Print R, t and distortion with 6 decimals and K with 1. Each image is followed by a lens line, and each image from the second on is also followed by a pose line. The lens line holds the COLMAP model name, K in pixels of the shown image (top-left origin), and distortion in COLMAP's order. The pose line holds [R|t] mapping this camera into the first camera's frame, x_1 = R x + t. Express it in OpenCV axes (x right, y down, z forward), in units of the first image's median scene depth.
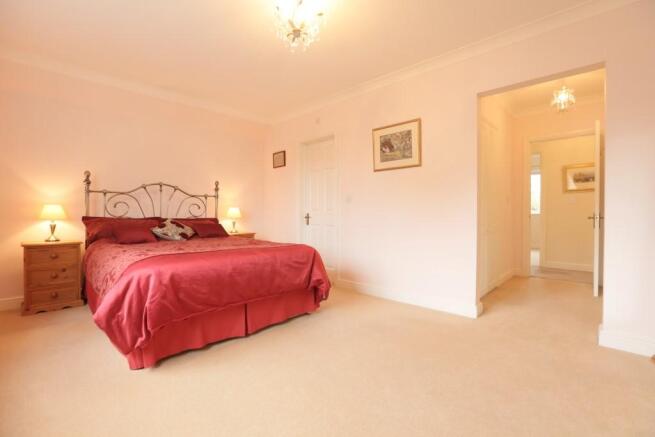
lens RADIAL K [[286.1, 0, 327.5], [0, 286.1, 218.5], [0, 0, 1]] dist [-0.023453, 0.000373]
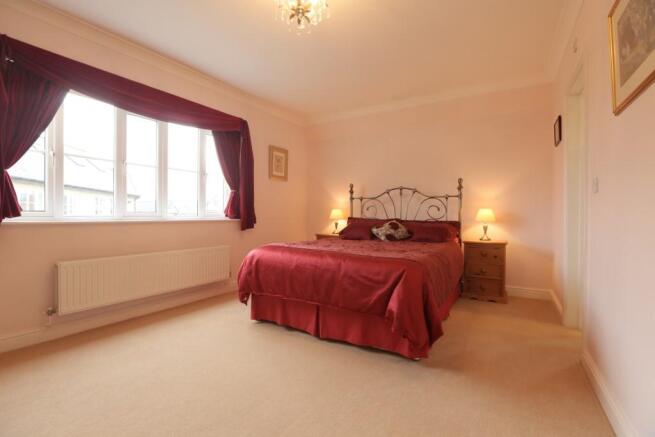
lens RADIAL K [[299.1, 0, 327.5], [0, 299.1, 218.5], [0, 0, 1]] dist [-0.028319, 0.000068]
pose [[0.222569, 0.012886, -0.974832, 0.503874], [-0.025383, 0.999650, 0.007419, -0.008893], [0.974586, 0.023093, 0.222818, 0.546272]]
